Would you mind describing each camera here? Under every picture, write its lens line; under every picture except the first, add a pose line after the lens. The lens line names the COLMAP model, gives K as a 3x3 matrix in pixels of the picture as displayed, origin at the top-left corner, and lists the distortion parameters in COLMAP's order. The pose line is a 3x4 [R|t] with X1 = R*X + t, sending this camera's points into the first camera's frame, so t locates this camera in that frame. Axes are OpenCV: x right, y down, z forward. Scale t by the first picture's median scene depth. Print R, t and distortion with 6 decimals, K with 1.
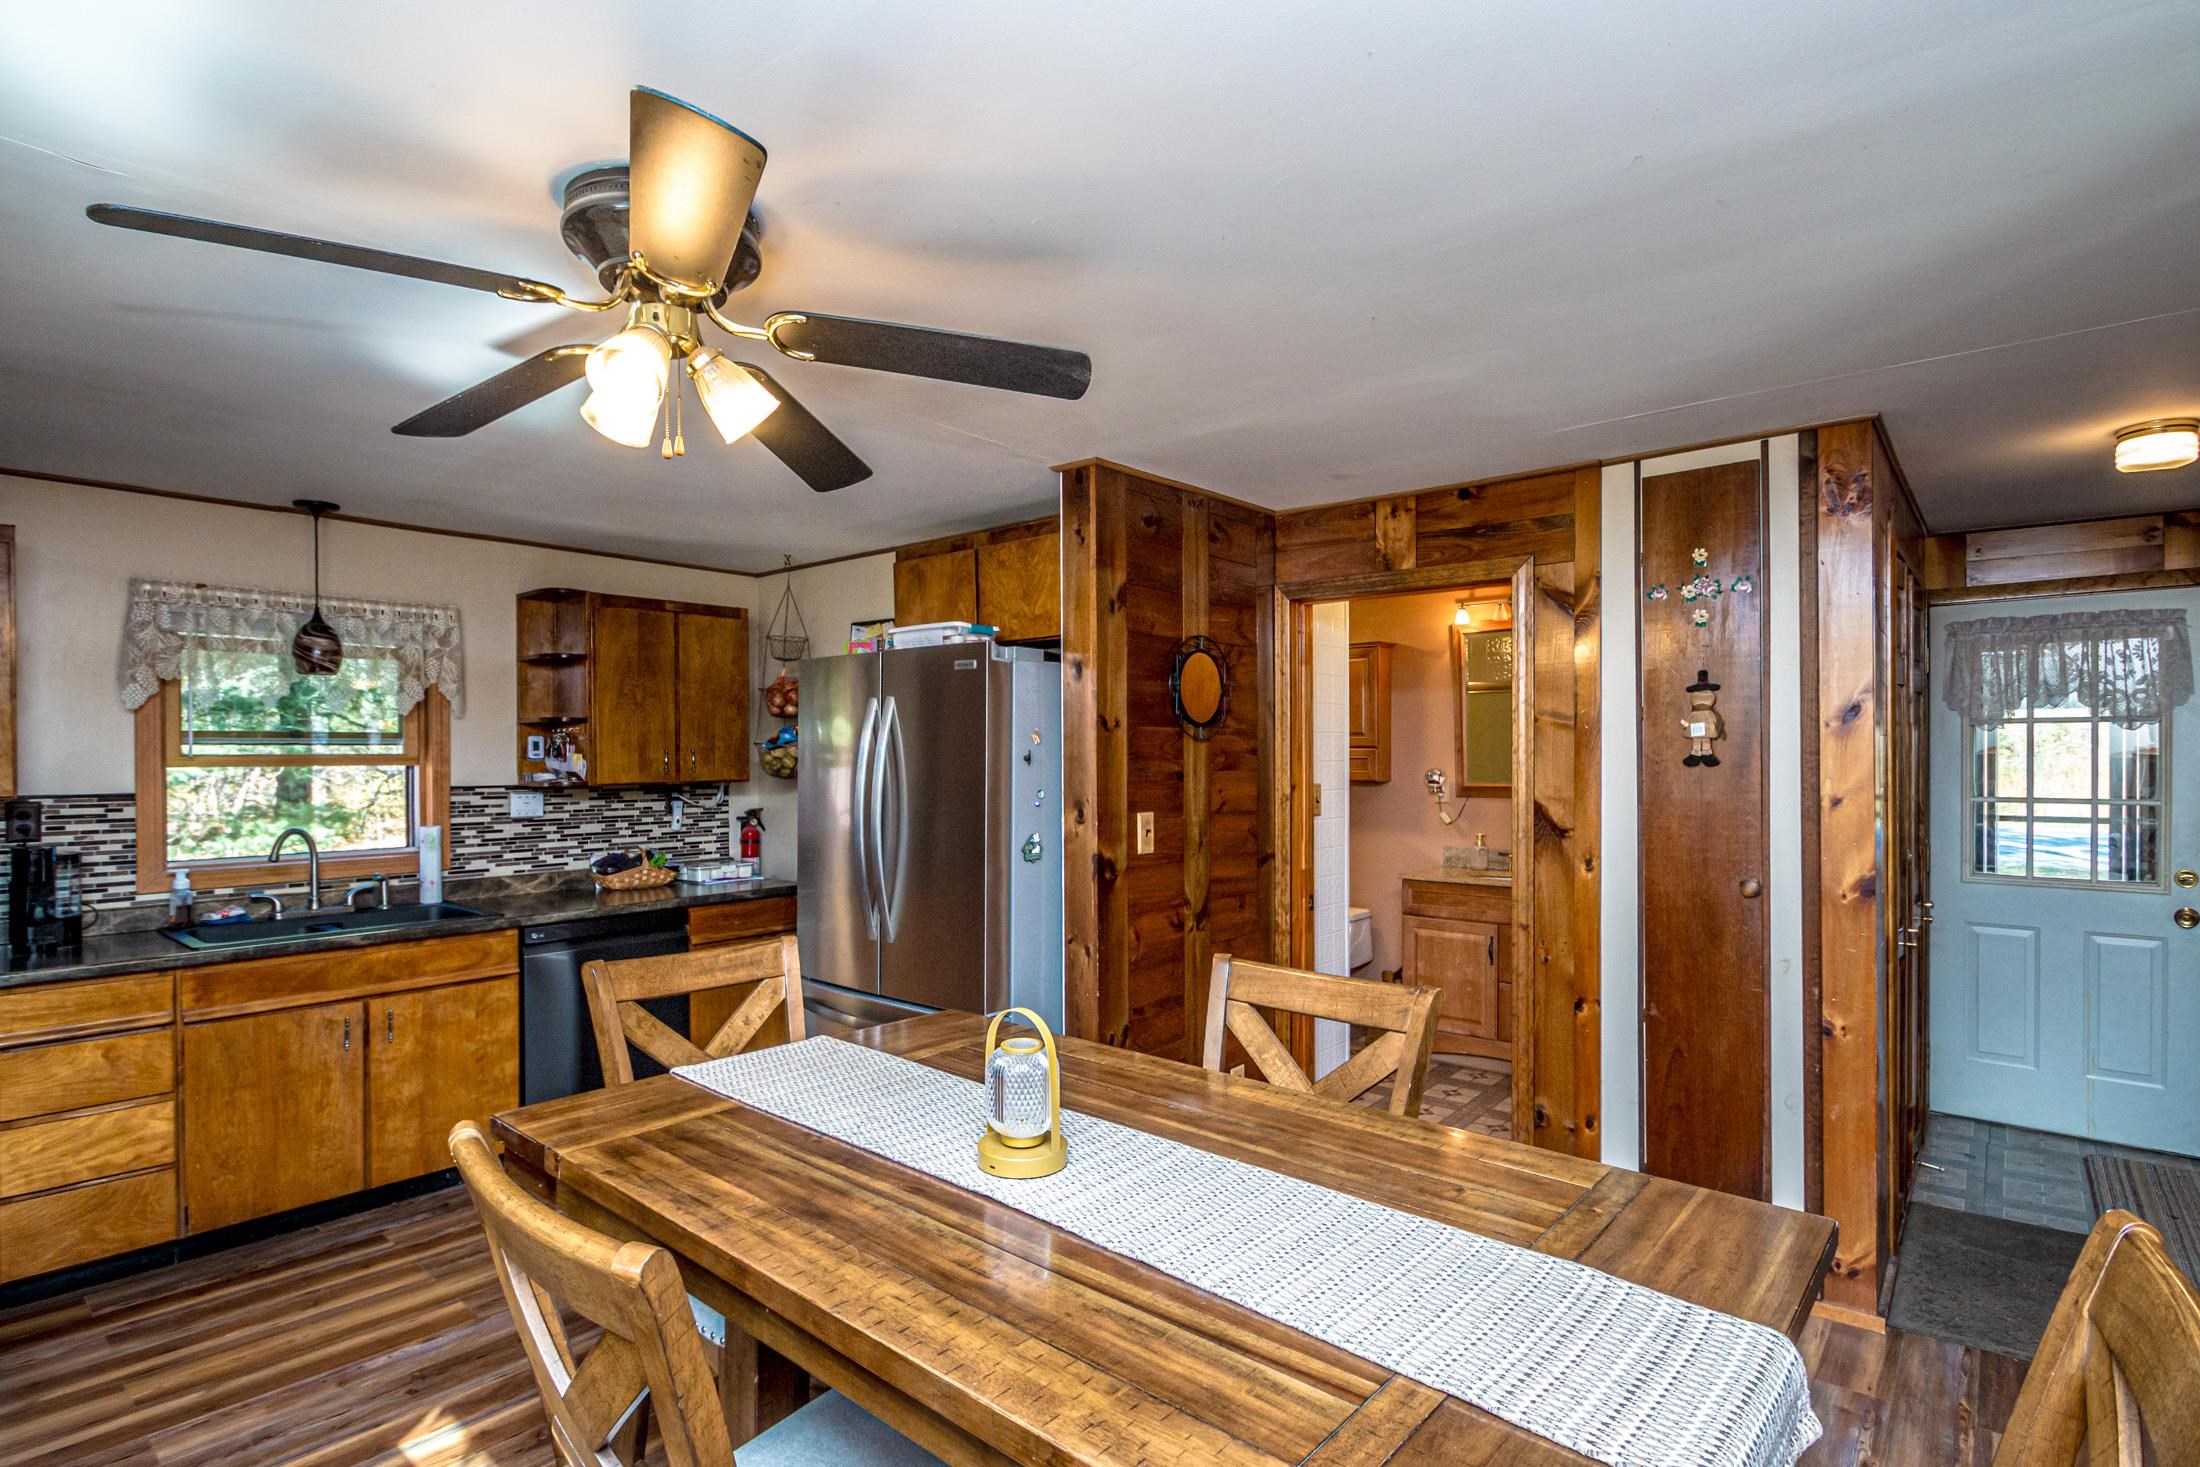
lens RADIAL K [[1073.1, 0, 1103.1], [0, 1073.1, 740.6], [0, 0, 1]] dist [0.018241, -0.014336]
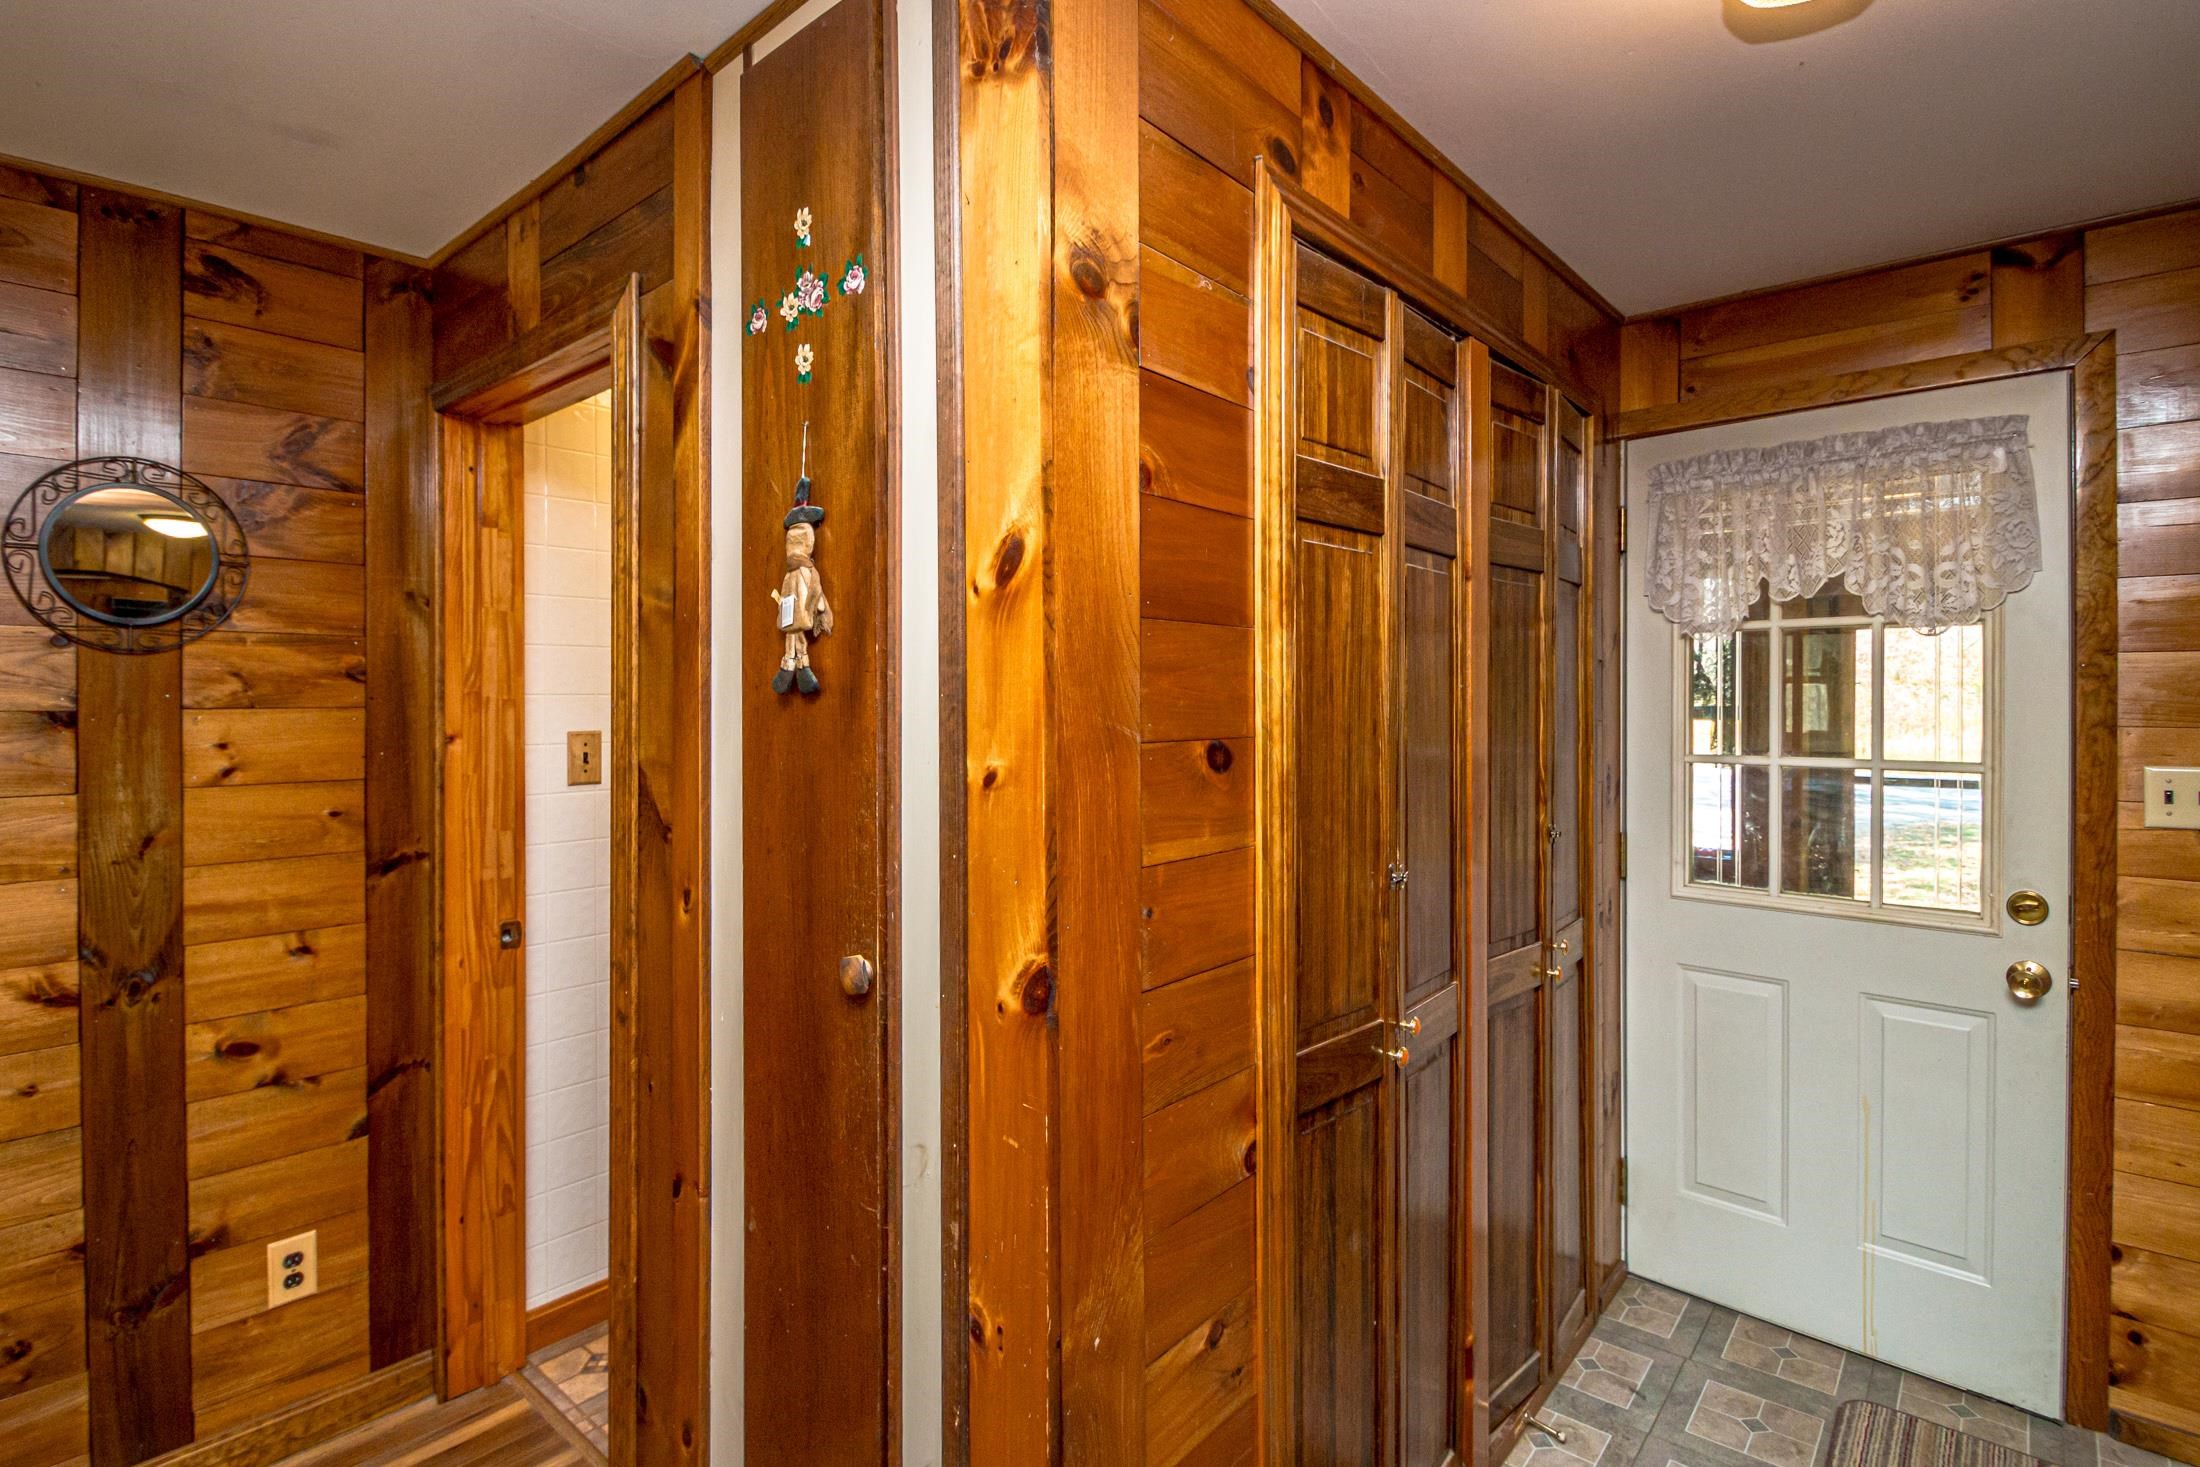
lens RADIAL K [[1089.3, 0, 1100.0], [0, 1089.3, 698.9], [0, 0, 1]] dist [-0.002231, -0.000995]
pose [[0.999684, 0.004532, -0.024740, 0.543692], [-0.004208, 0.999905, 0.013140, 0.014889], [0.024797, -0.013032, 0.999608, 0.433156]]
